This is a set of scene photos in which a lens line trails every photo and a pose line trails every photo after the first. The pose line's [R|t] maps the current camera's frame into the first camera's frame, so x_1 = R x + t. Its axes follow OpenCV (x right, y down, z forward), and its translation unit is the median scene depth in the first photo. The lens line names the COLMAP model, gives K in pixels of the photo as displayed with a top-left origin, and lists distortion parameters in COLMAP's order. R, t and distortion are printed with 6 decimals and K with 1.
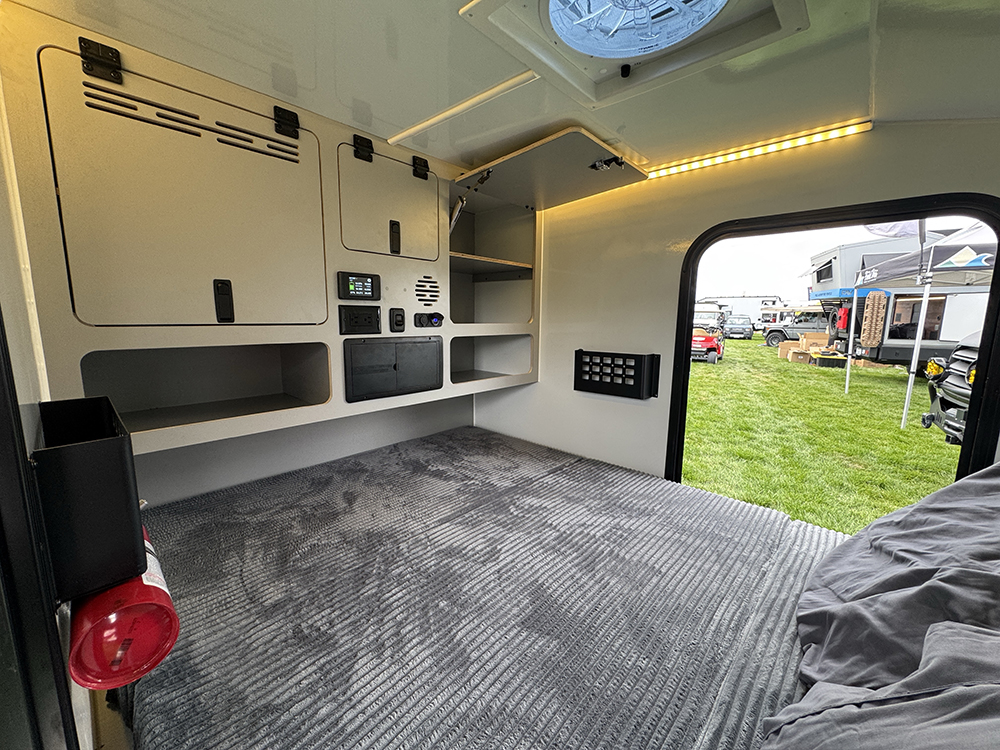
lens RADIAL K [[395.5, 0, 500.0], [0, 395.5, 375.0], [0, 0, 1]] dist [-0.001596, -0.000143]
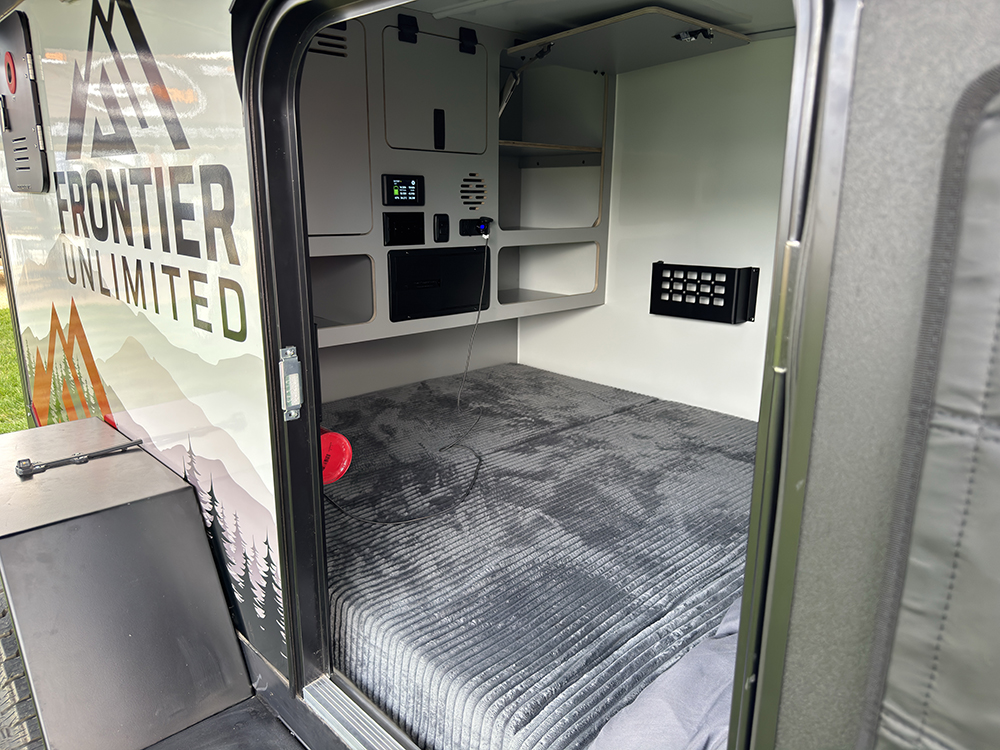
lens RADIAL K [[698.9, 0, 500.0], [0, 698.9, 375.0], [0, 0, 1]] dist [0.111050, -0.167326]
pose [[0.998280, 0.011463, -0.057497, -0.035554], [-0.005680, 0.994996, 0.099751, 0.025780], [0.058353, -0.099253, 0.993350, -0.512175]]
